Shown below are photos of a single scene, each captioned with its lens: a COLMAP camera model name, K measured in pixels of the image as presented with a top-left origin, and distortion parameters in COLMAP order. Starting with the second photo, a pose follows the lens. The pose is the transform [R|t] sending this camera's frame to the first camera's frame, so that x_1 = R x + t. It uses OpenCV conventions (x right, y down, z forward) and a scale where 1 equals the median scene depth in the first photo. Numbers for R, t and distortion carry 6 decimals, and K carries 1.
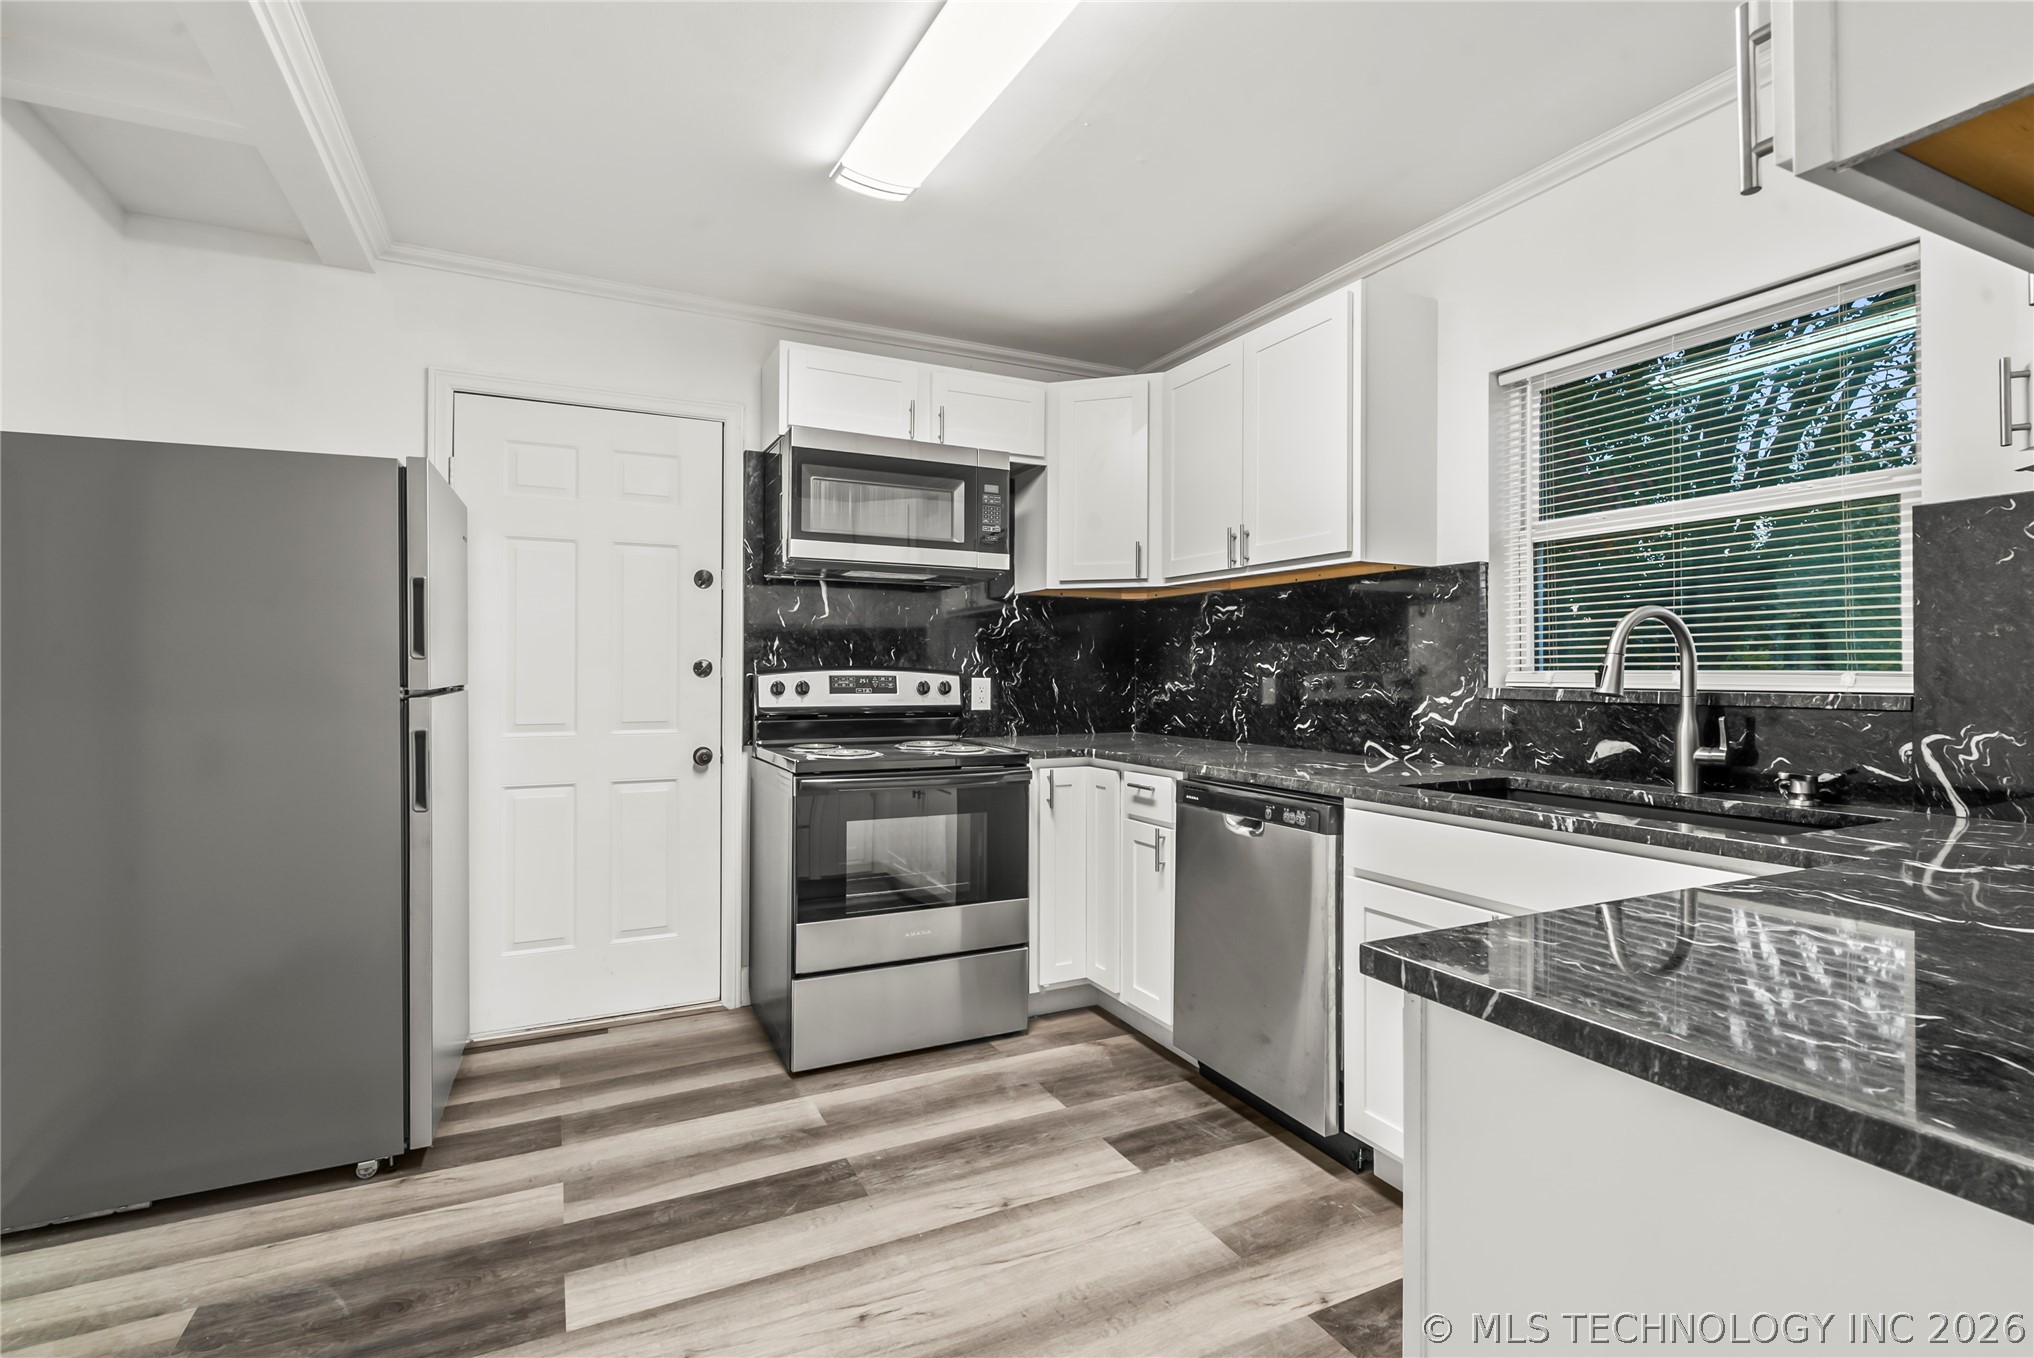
lens RADIAL K [[940.1, 0, 1025.8], [0, 940.1, 664.5], [0, 0, 1]] dist [-0.000633, 0.000640]
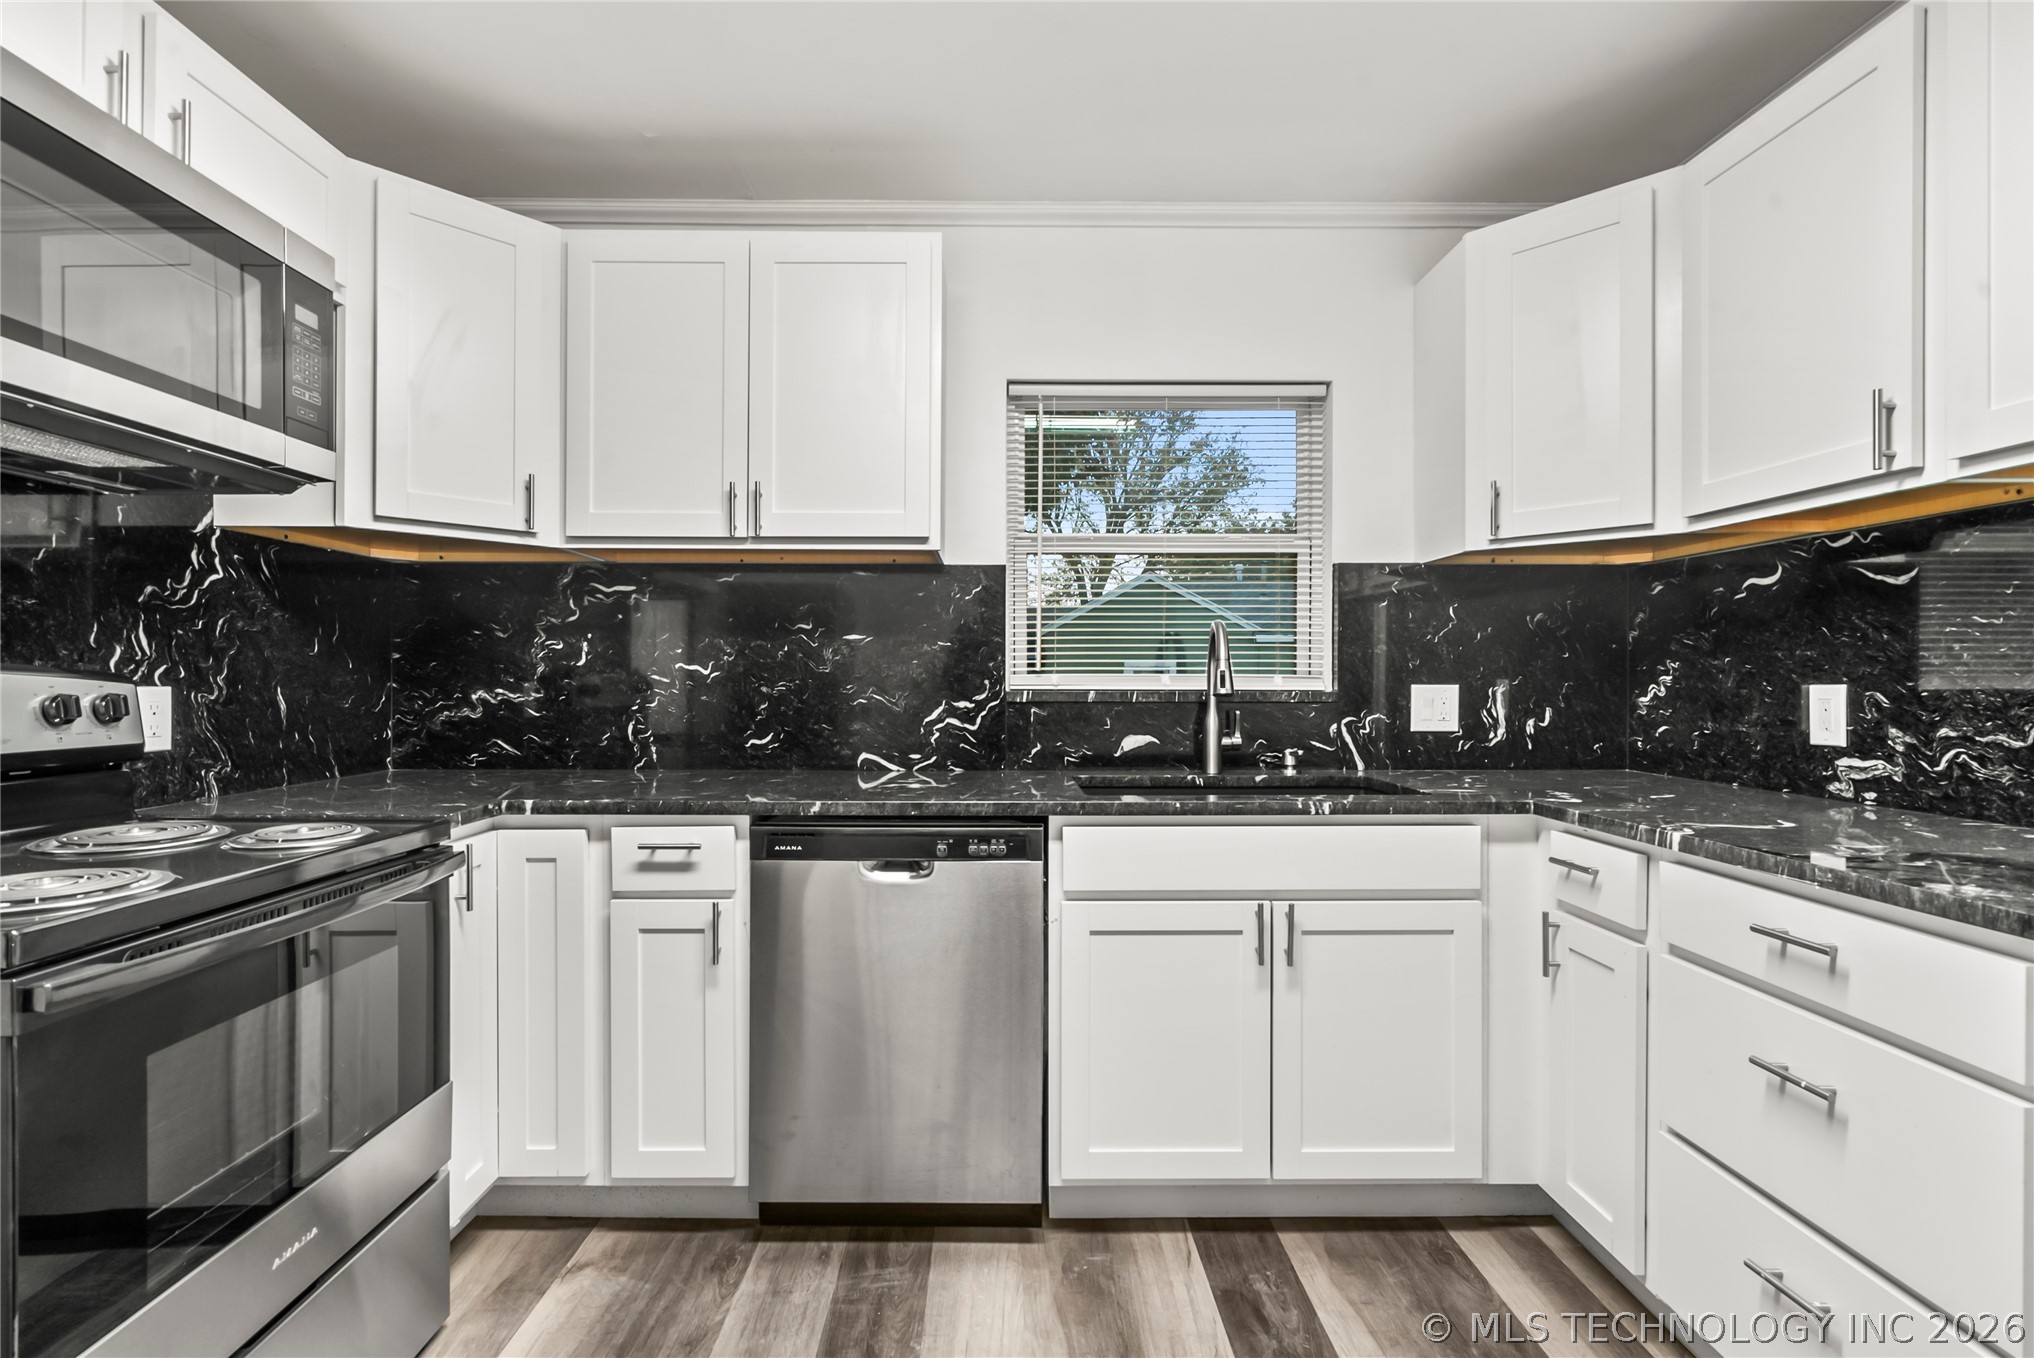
lens RADIAL K [[936.0, 0, 993.4], [0, 936.0, 677.0], [0, 0, 1]] dist [-0.002708, 0.000164]
pose [[0.450684, -0.001636, 0.892682, -0.363493], [-0.008162, 0.999949, 0.005953, 0.003478], [-0.892646, -0.009969, 0.450647, 0.489220]]
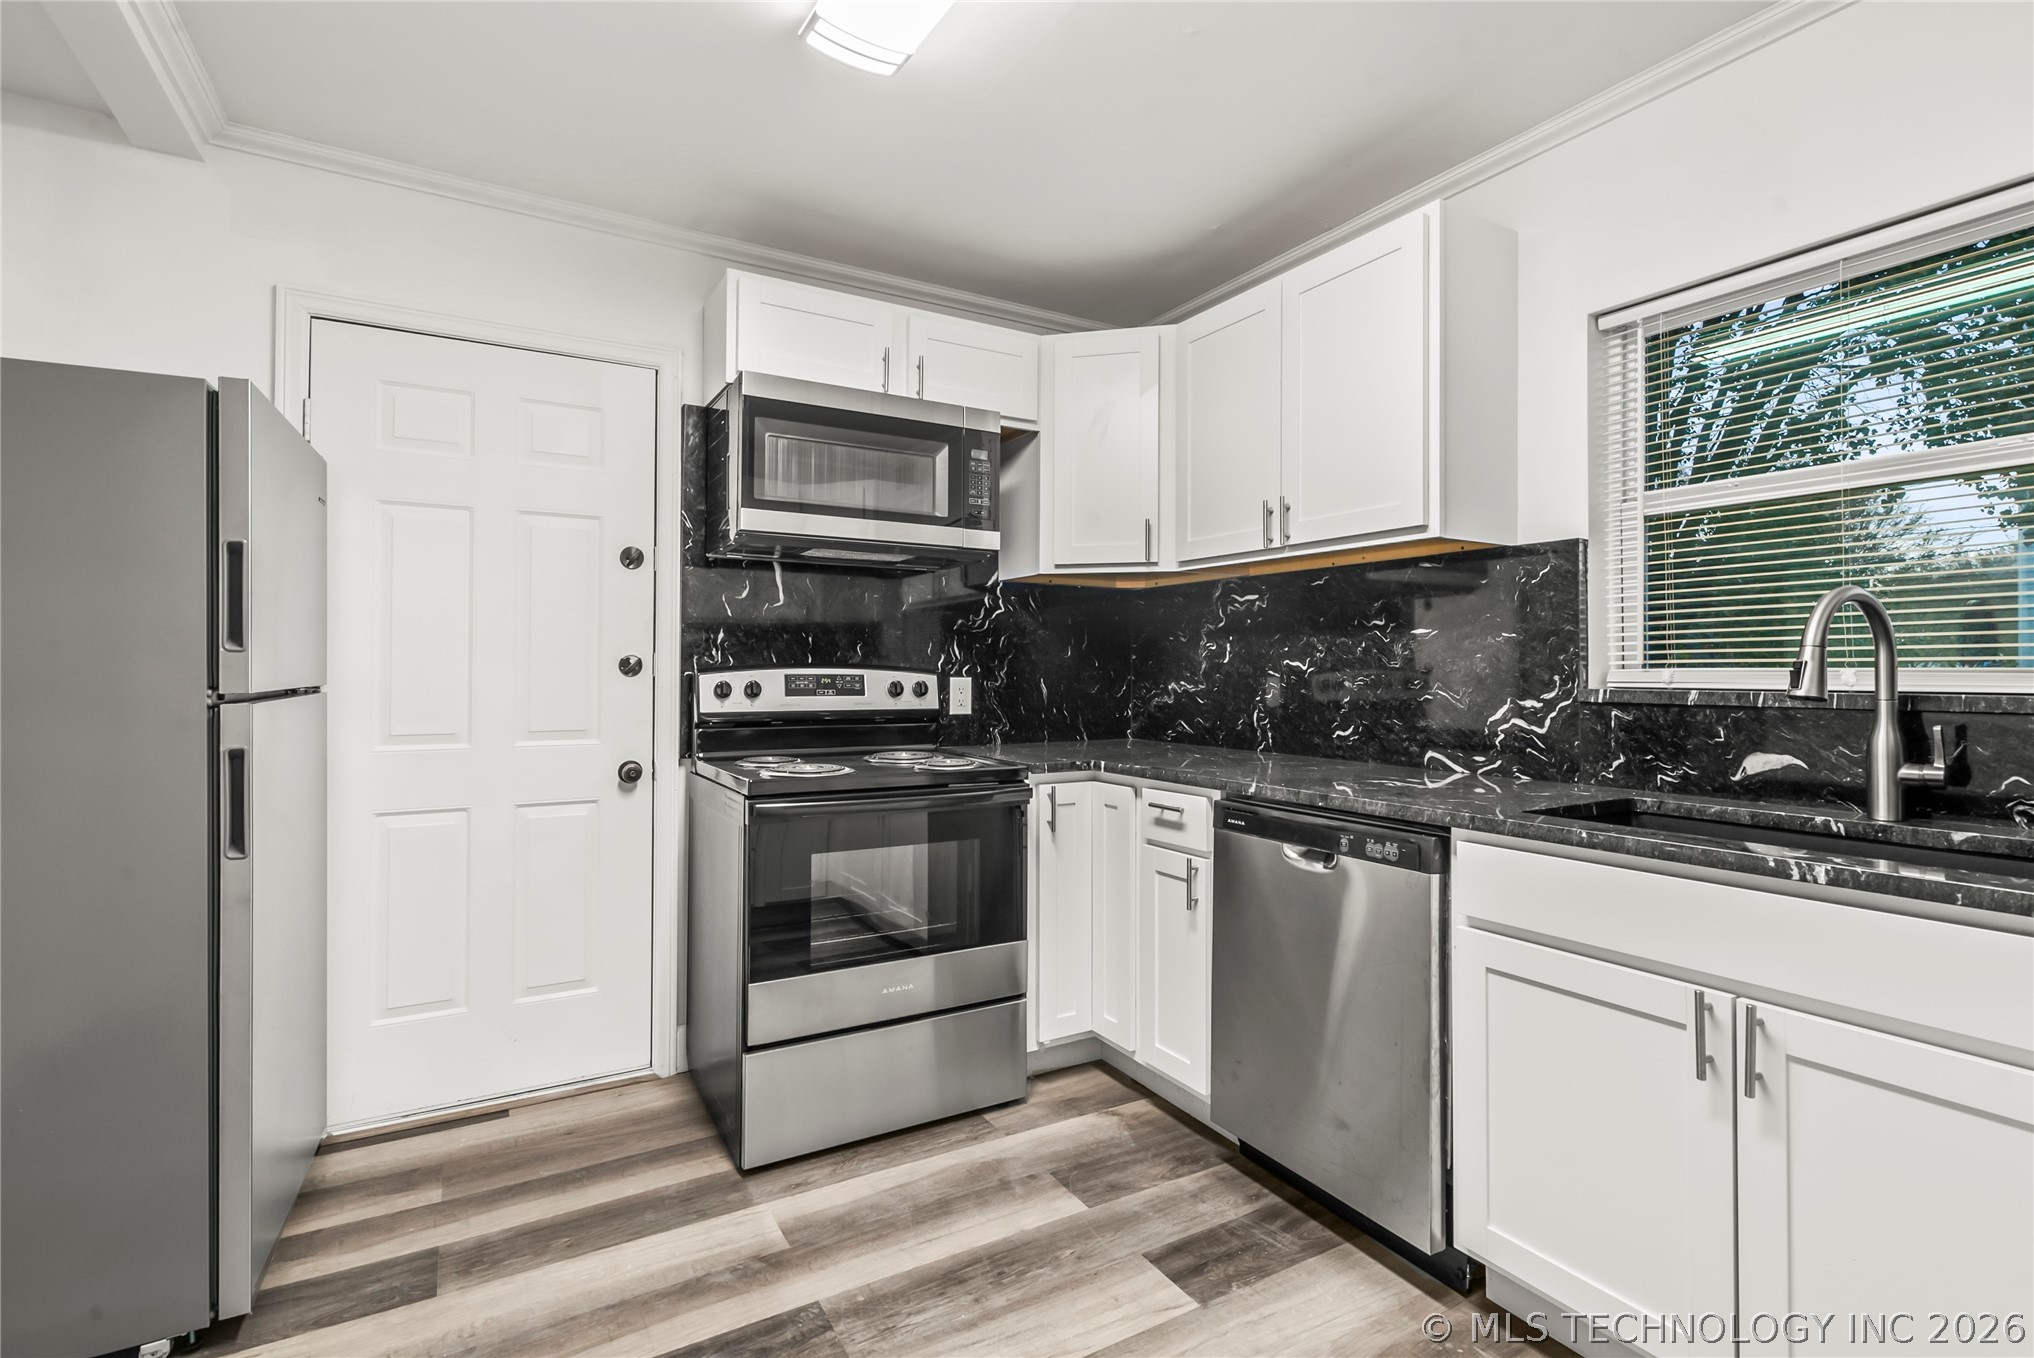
lens RADIAL K [[938.7, 0, 1023.2], [0, 938.7, 658.6], [0, 0, 1]] dist [-0.001060, 0.000559]
pose [[0.997997, 0.001188, 0.063249, -0.056914], [-0.000810, 0.999982, -0.006003, 0.002877], [-0.063255, 0.005940, 0.997980, 0.171459]]
